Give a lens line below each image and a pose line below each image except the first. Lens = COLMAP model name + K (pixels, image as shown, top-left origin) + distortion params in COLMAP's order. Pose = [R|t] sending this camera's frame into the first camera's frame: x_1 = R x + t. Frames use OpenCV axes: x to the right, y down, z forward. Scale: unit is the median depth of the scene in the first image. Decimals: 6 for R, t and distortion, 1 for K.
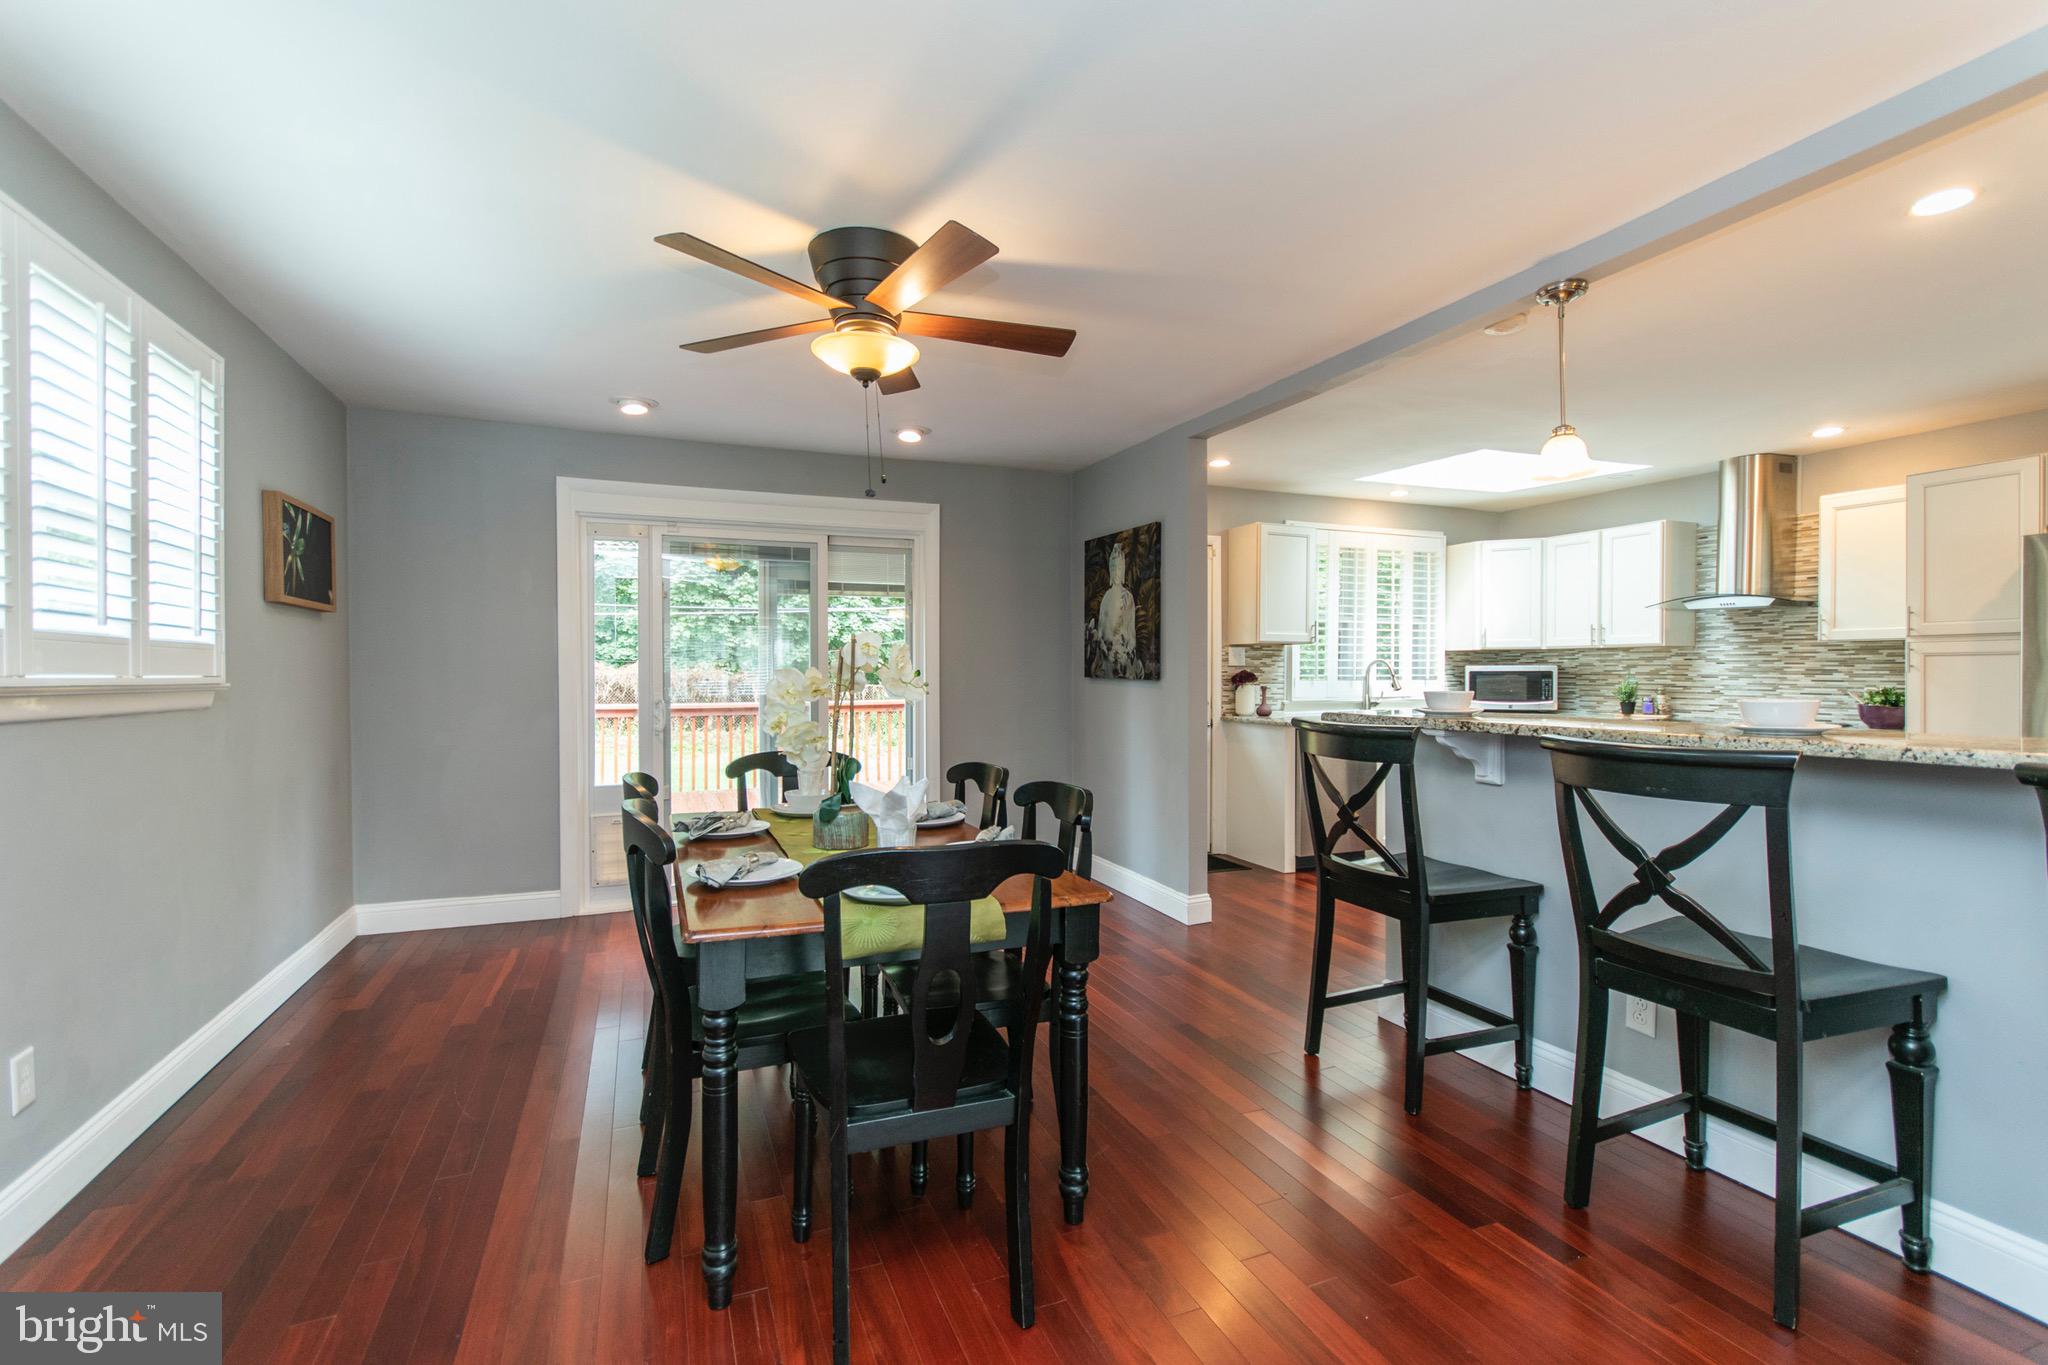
lens RADIAL K [[910.0, 0, 1007.2], [0, 910.0, 685.5], [0, 0, 1]] dist [0.005542, 0.000812]
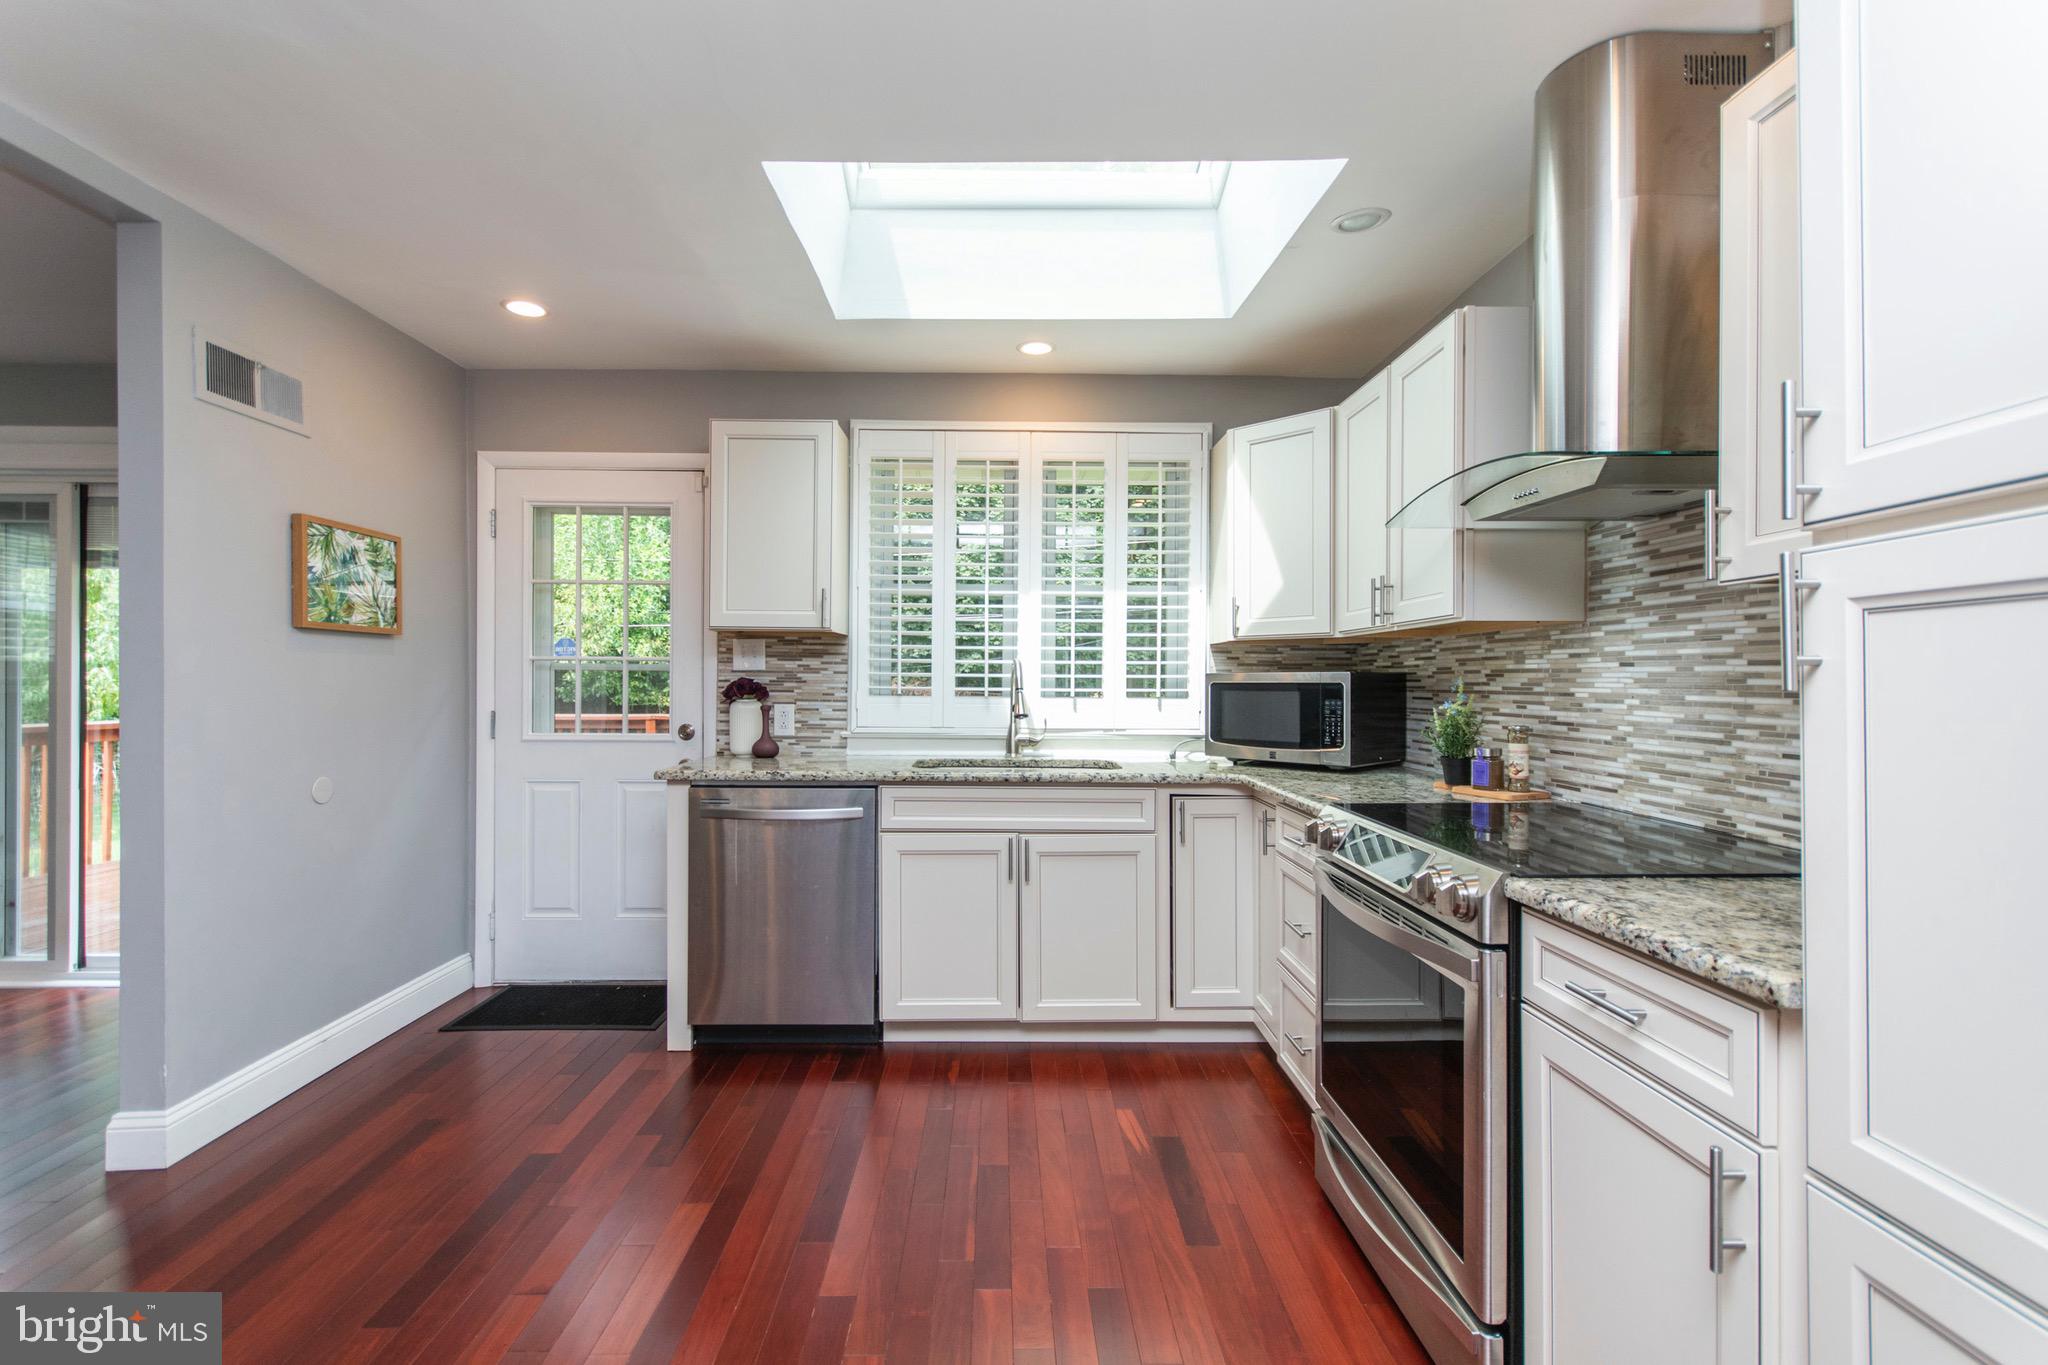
lens RADIAL K [[910.0, 0, 1010.4], [0, 910.0, 682.8], [0, 0, 1]] dist [0.005542, 0.000812]
pose [[0.928714, 0.006905, -0.370732, 0.657453], [-0.013157, 0.999811, -0.014338, -0.007961], [0.370563, 0.018194, 0.928629, 0.539089]]
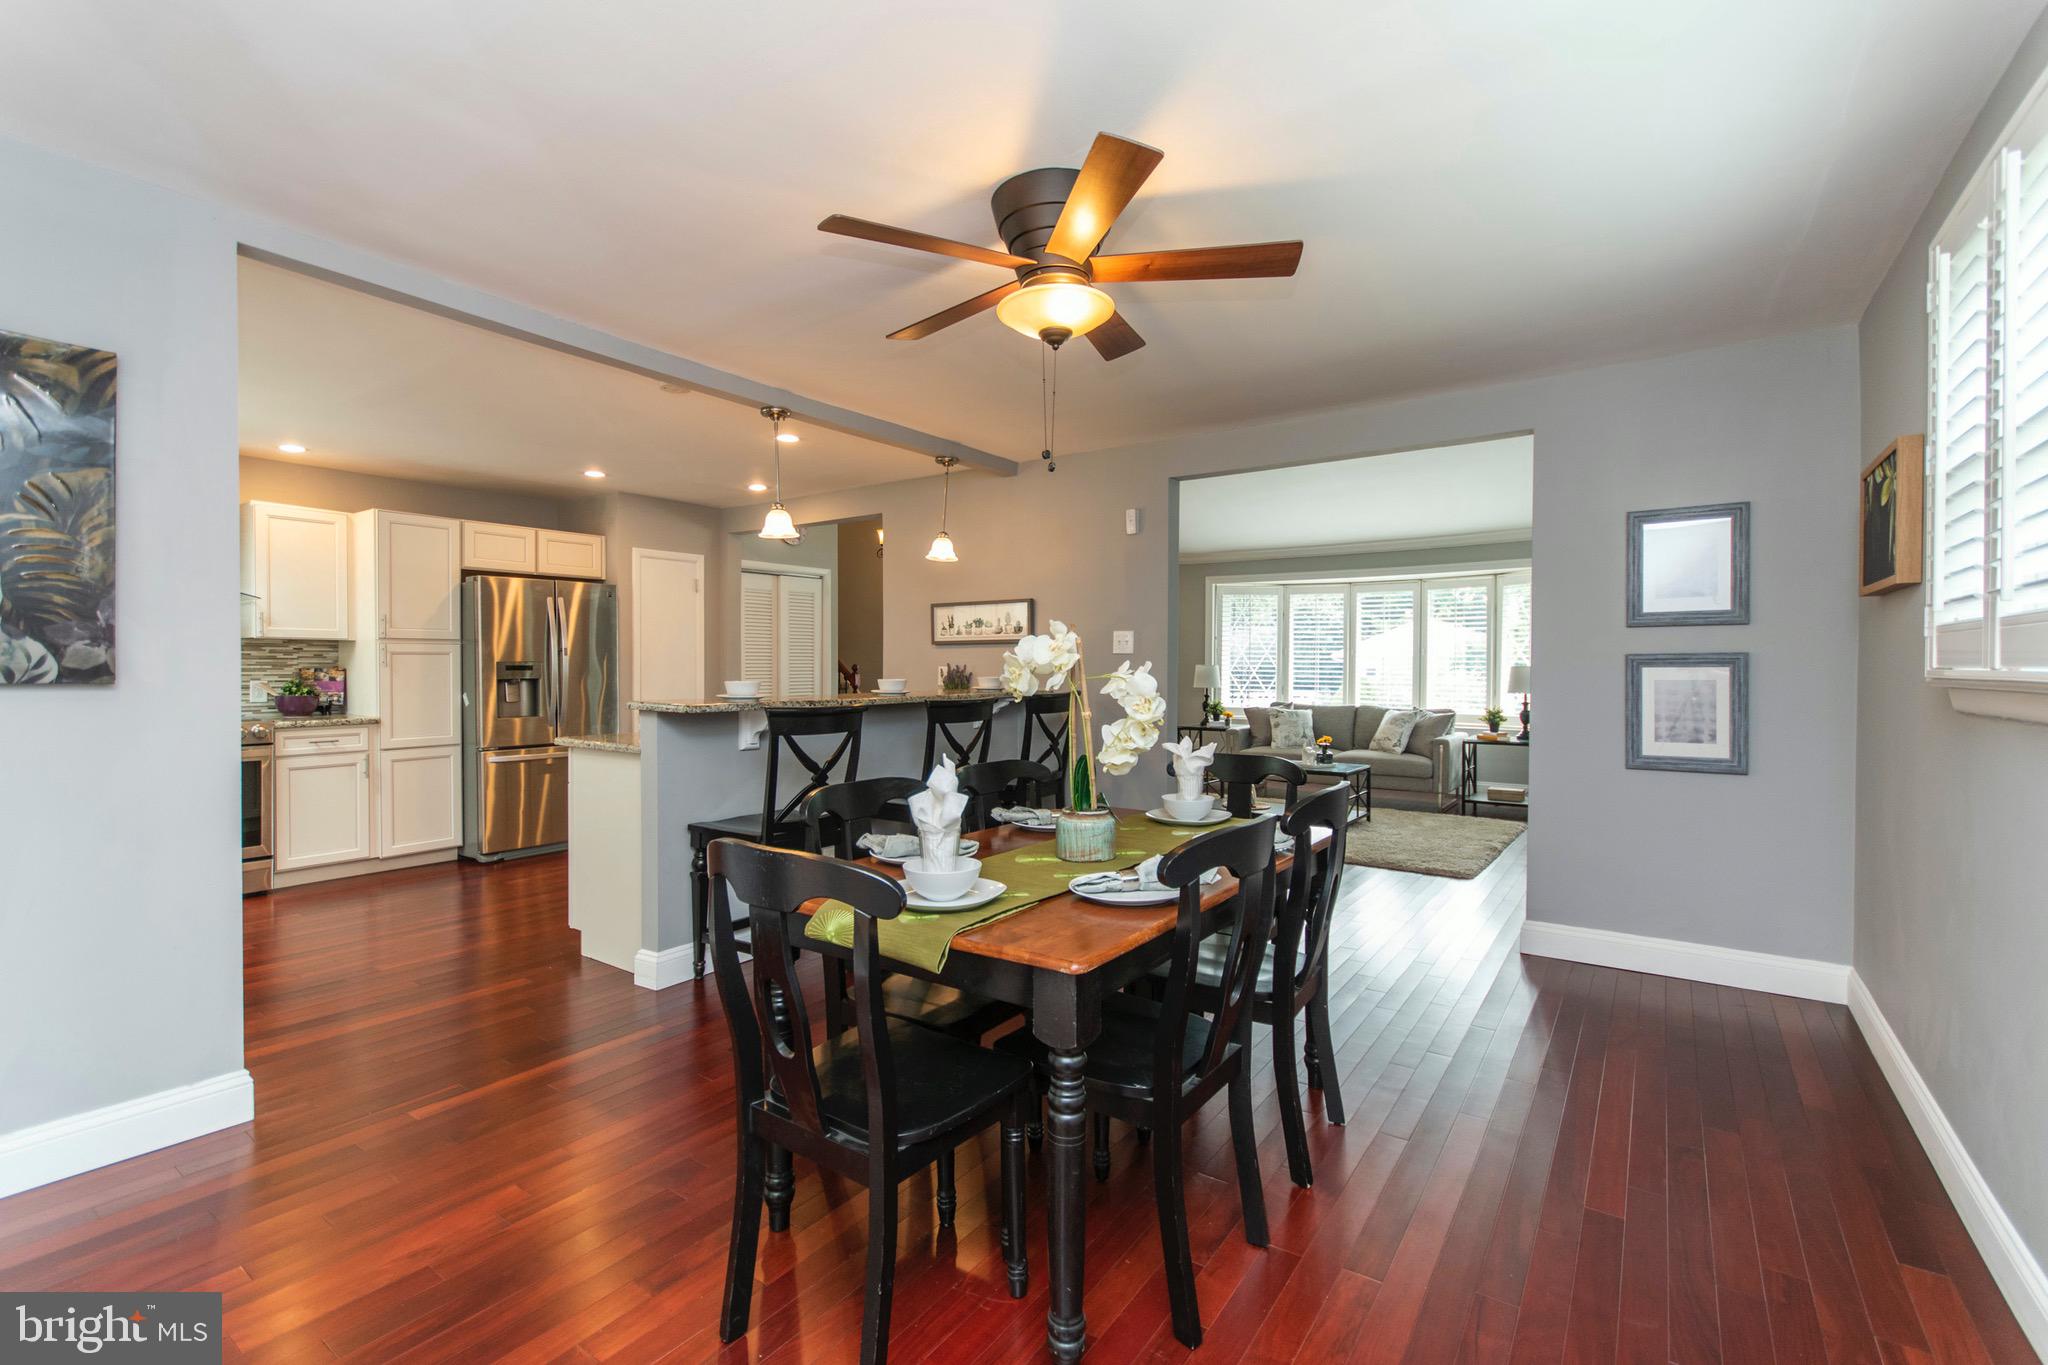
lens RADIAL K [[910.0, 0, 1019.7], [0, 910.0, 676.1], [0, 0, 1]] dist [0.005542, 0.000812]
pose [[-0.547895, -0.008573, 0.836503, -0.405480], [0.014463, 0.999701, 0.019718, -0.010267], [-0.836422, 0.022902, -0.547607, 0.704343]]
